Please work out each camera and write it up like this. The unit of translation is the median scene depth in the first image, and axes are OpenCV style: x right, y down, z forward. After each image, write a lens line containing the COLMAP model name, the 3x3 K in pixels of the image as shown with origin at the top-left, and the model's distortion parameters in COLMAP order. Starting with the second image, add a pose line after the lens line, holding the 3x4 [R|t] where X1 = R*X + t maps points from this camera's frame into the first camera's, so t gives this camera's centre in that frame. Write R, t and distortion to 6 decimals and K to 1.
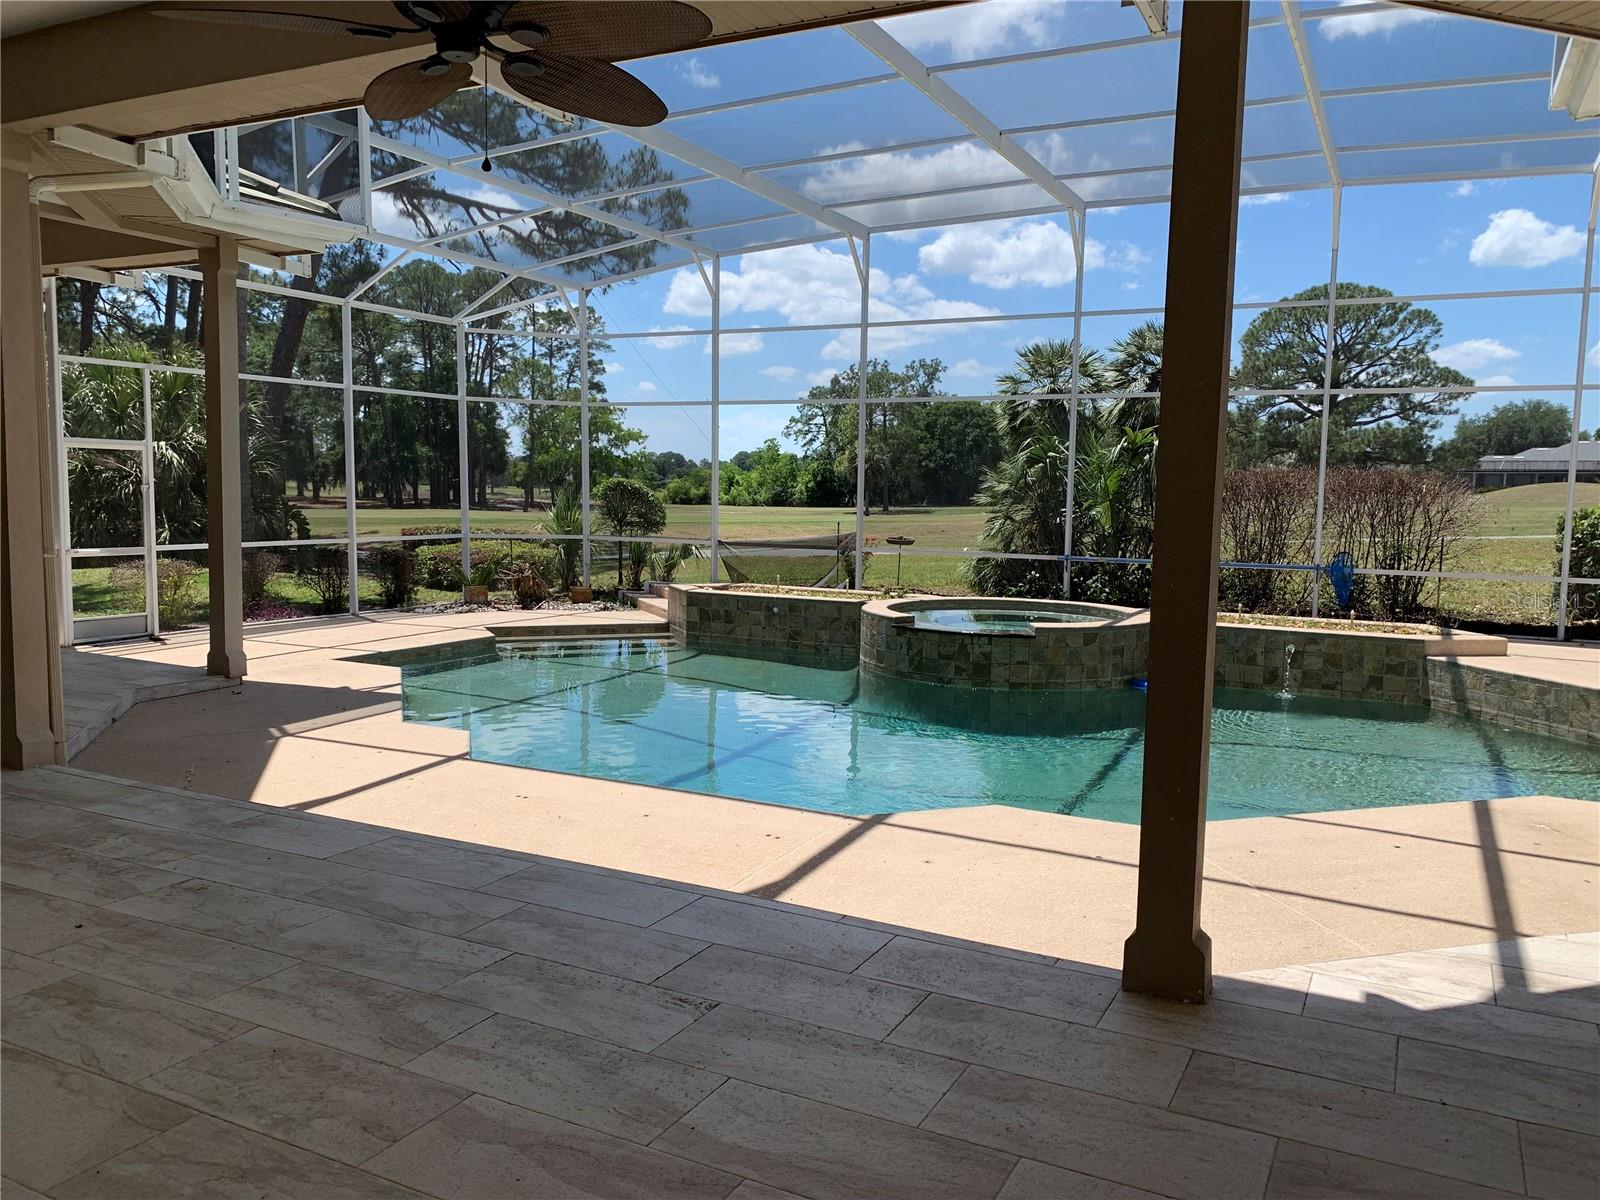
lens RADIAL K [[1231.4, 0, 800.0], [0, 1231.4, 600.0], [0, 0, 1]] dist [0.009811, -0.002569]
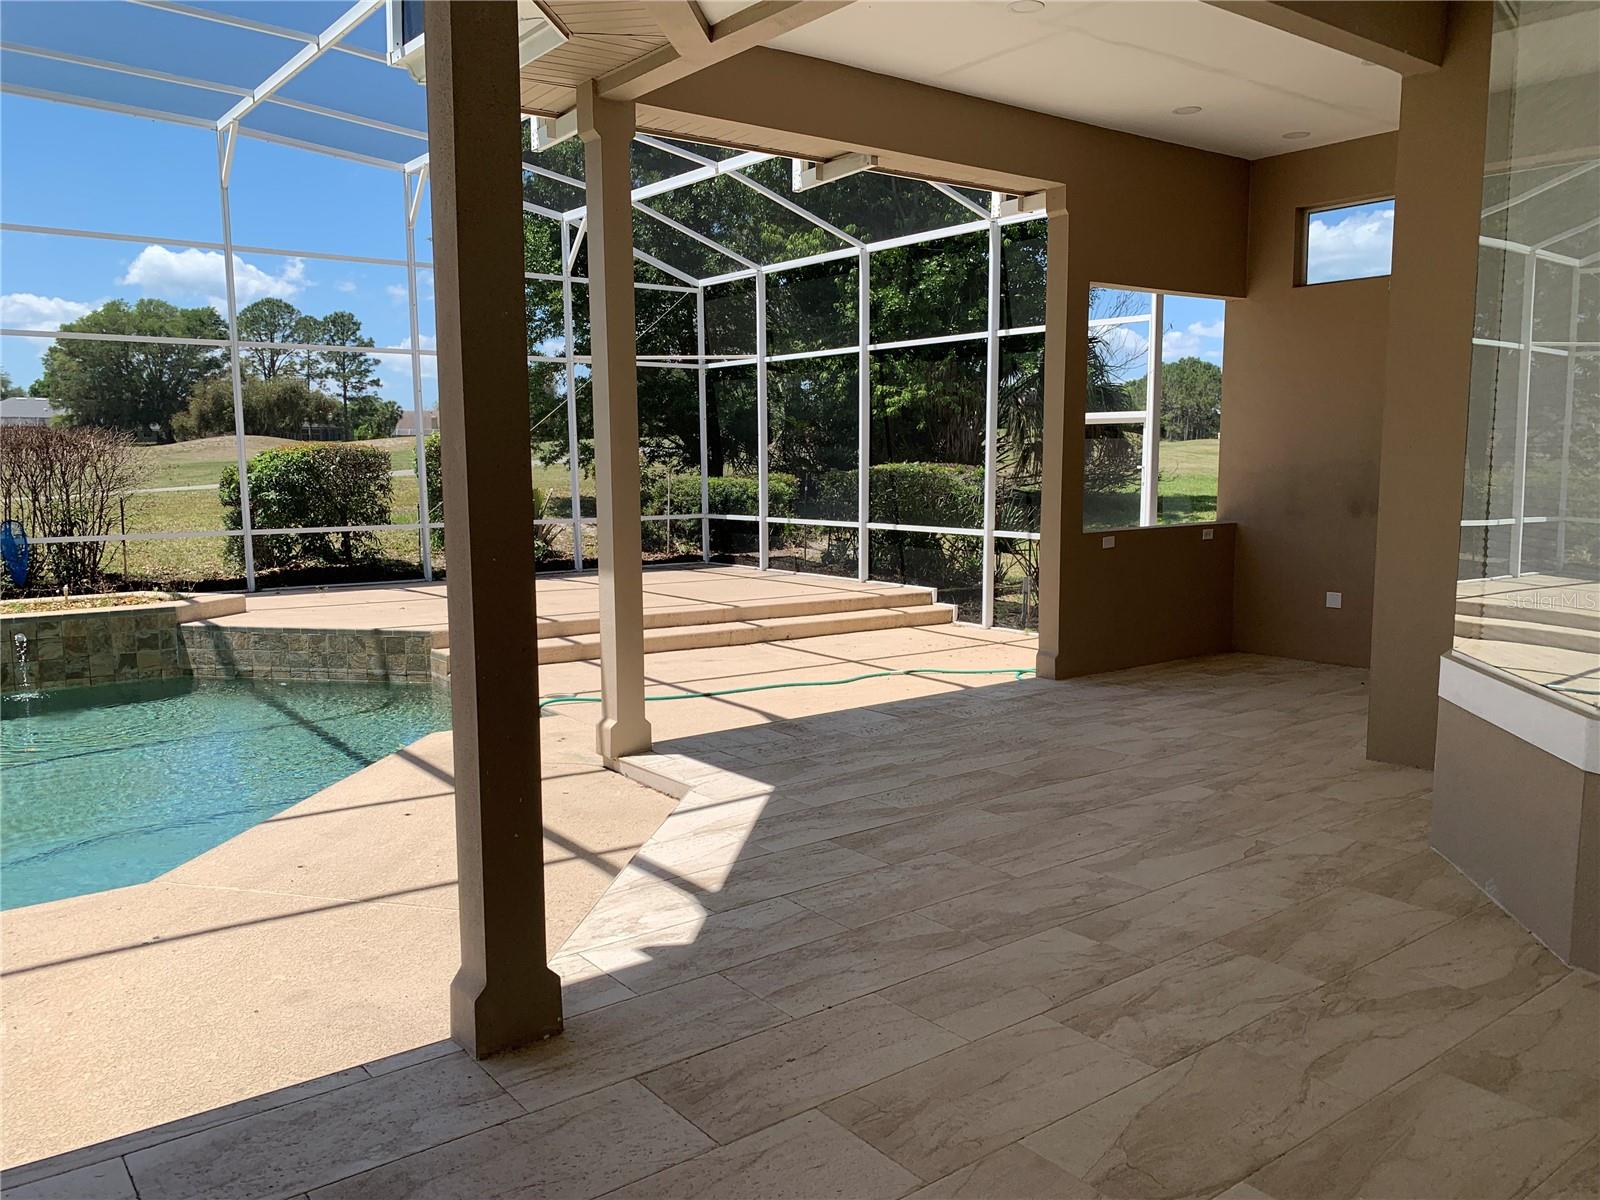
lens RADIAL K [[1231.4, 0, 800.0], [0, 1231.4, 600.0], [0, 0, 1]] dist [0.009811, -0.002569]
pose [[0.422905, -0.125630, 0.897423, -0.143300], [0.095733, 0.990995, 0.093615, -0.016284], [-0.901103, 0.046323, 0.431123, 0.191475]]
